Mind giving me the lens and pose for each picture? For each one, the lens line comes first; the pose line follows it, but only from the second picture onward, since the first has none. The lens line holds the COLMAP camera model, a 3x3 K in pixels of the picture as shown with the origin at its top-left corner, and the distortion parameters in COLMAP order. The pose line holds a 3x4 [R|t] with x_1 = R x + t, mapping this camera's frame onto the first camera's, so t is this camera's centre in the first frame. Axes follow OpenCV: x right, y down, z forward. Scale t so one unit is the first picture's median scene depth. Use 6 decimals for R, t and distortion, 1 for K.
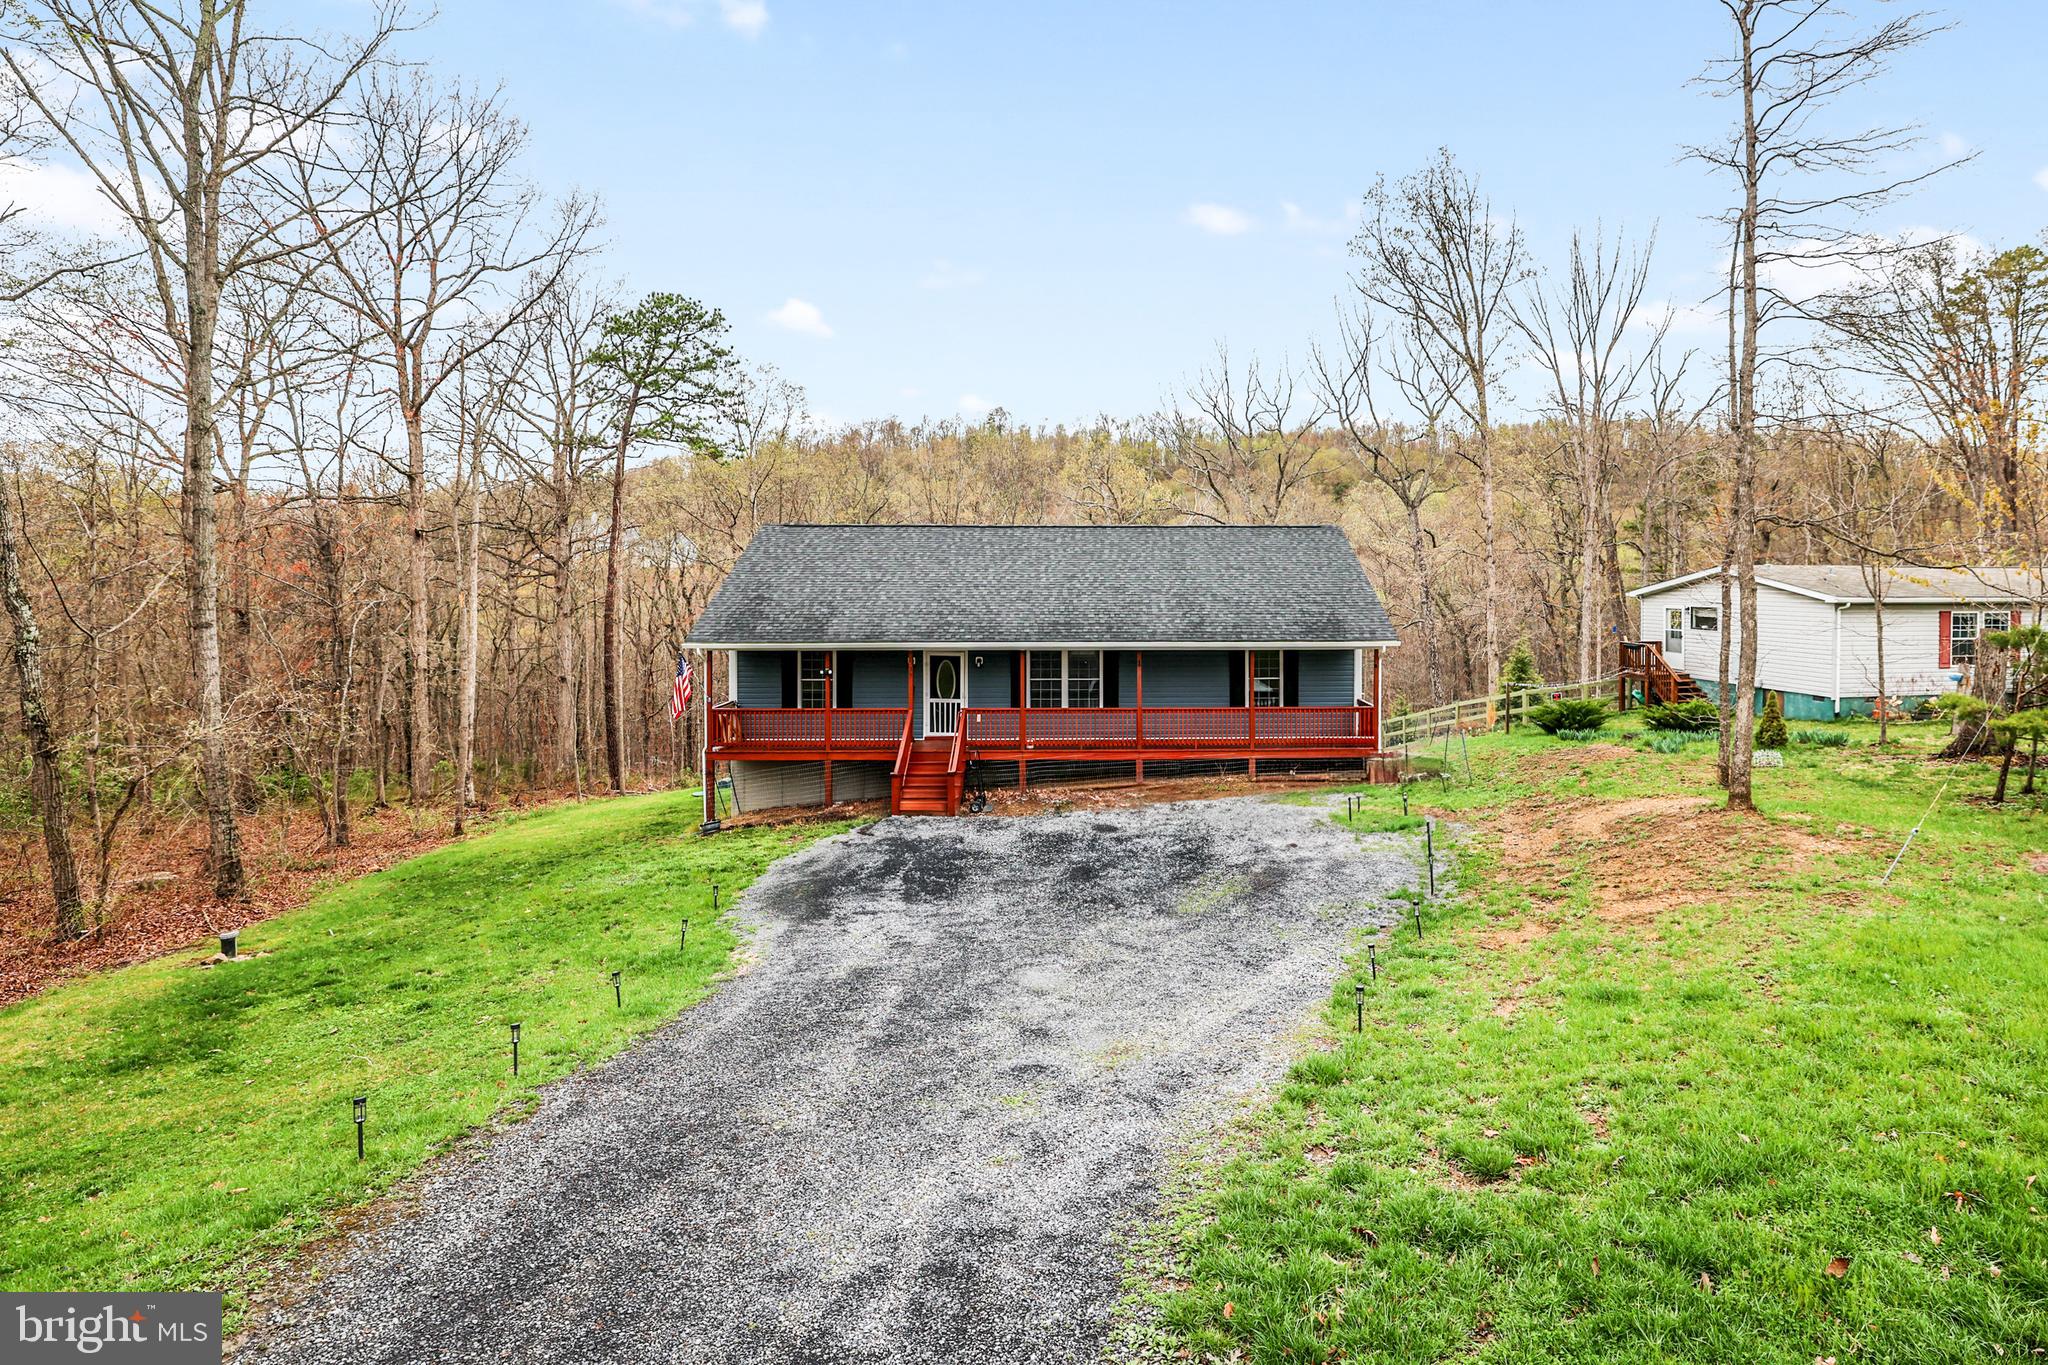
lens RADIAL K [[993.0, 0, 1060.3], [0, 993.0, 622.6], [0, 0, 1]] dist [-0.023366, 0.001982]
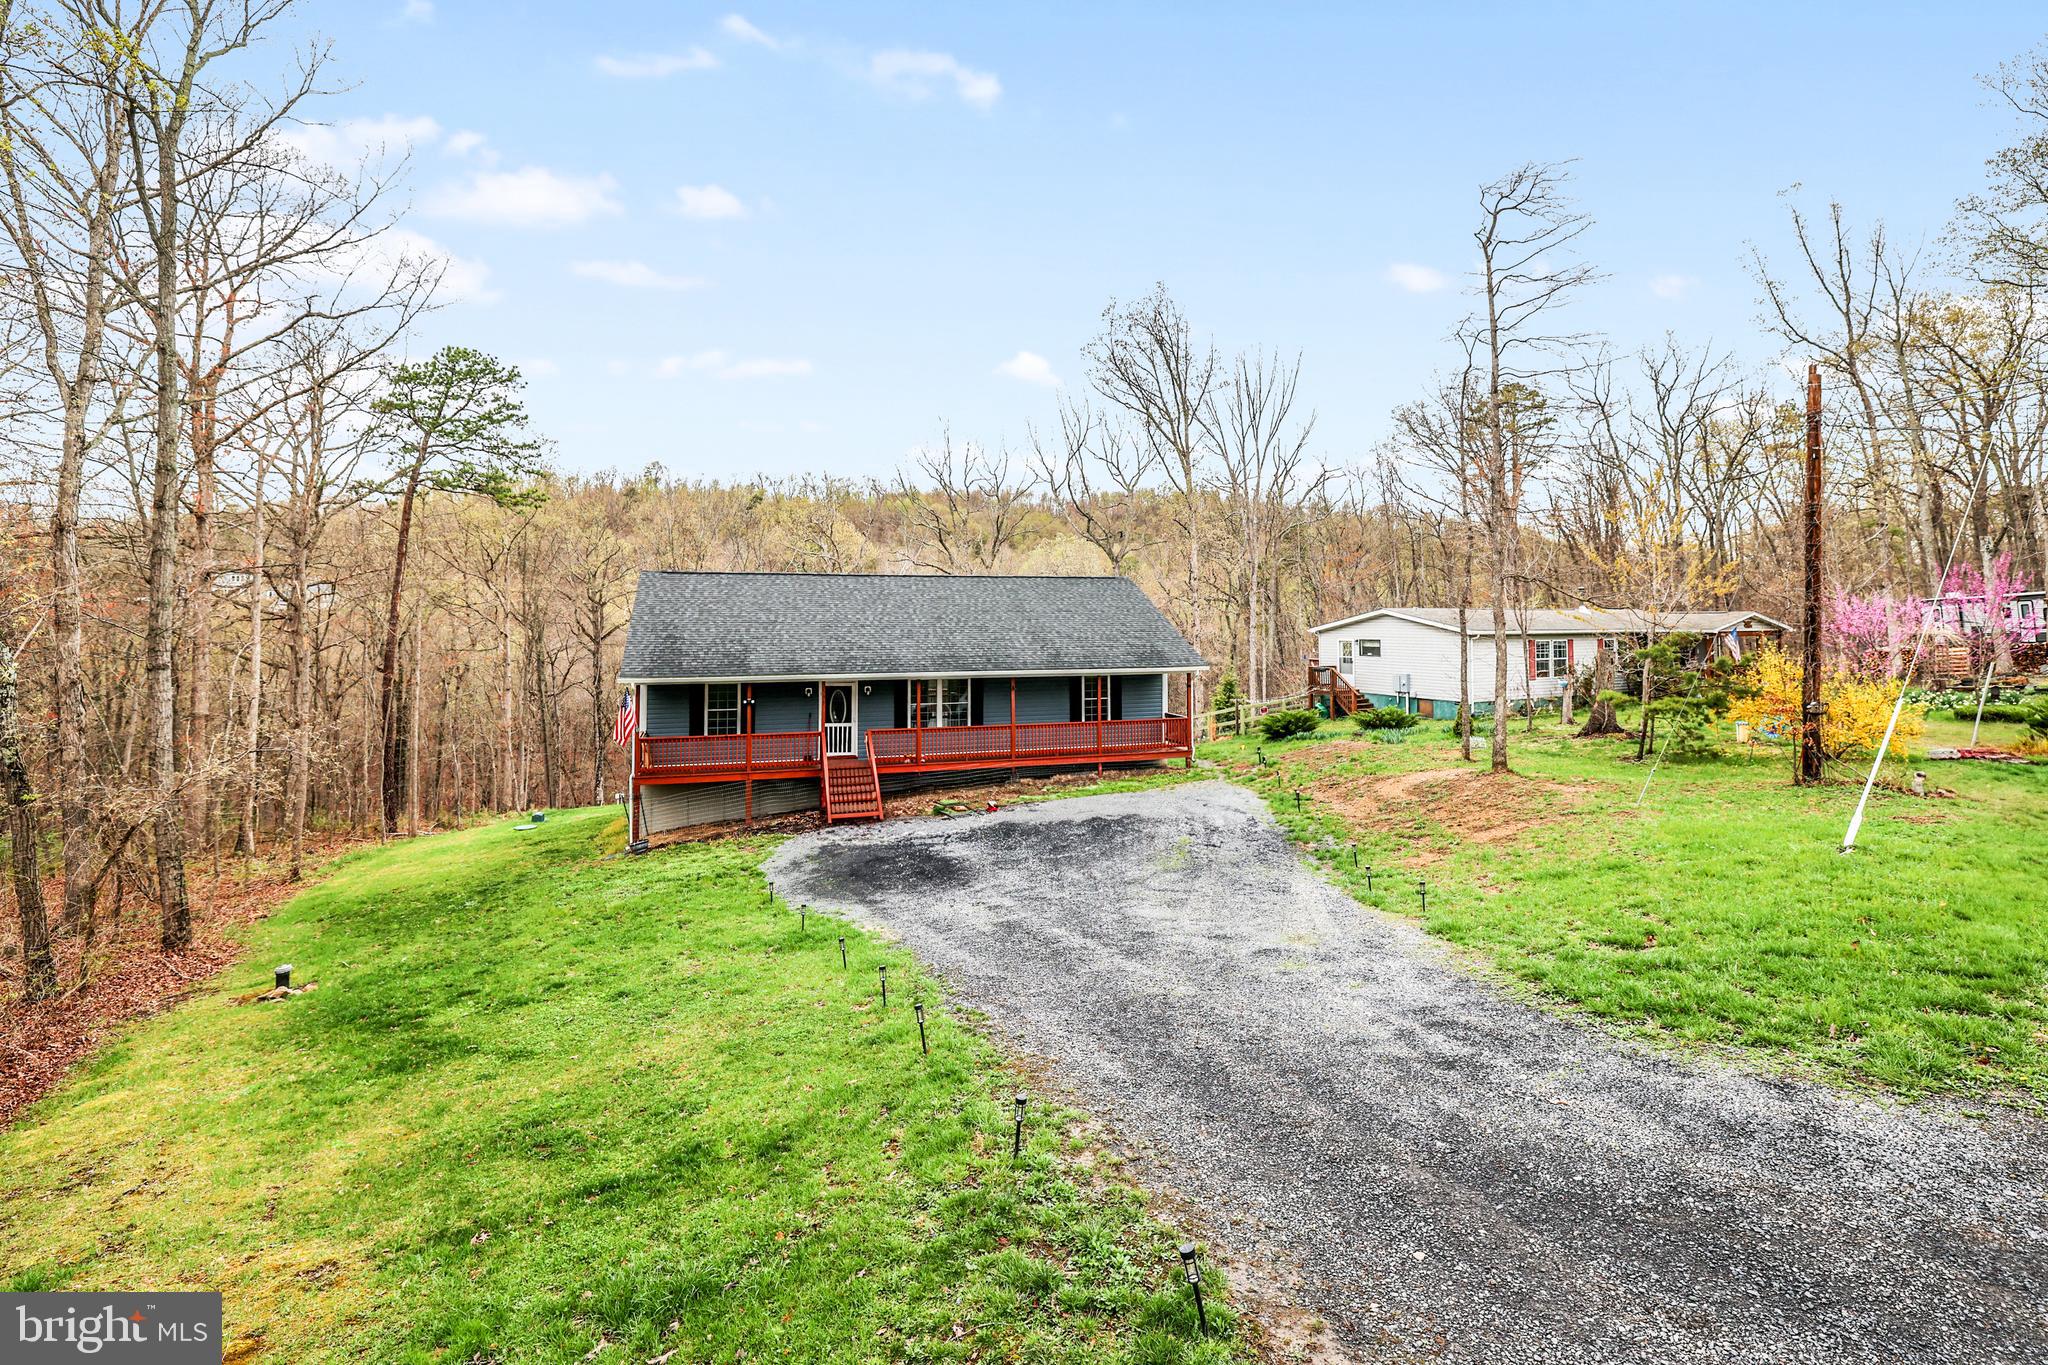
lens RADIAL K [[900.6, 0, 962.6], [0, 900.6, 616.3], [0, 0, 1]] dist [-0.023931, -0.000109]
pose [[0.966097, -0.001709, 0.258175, -0.253531], [0.014777, 0.998705, -0.048682, 0.005530], [-0.257757, 0.050847, 0.964871, -0.056807]]
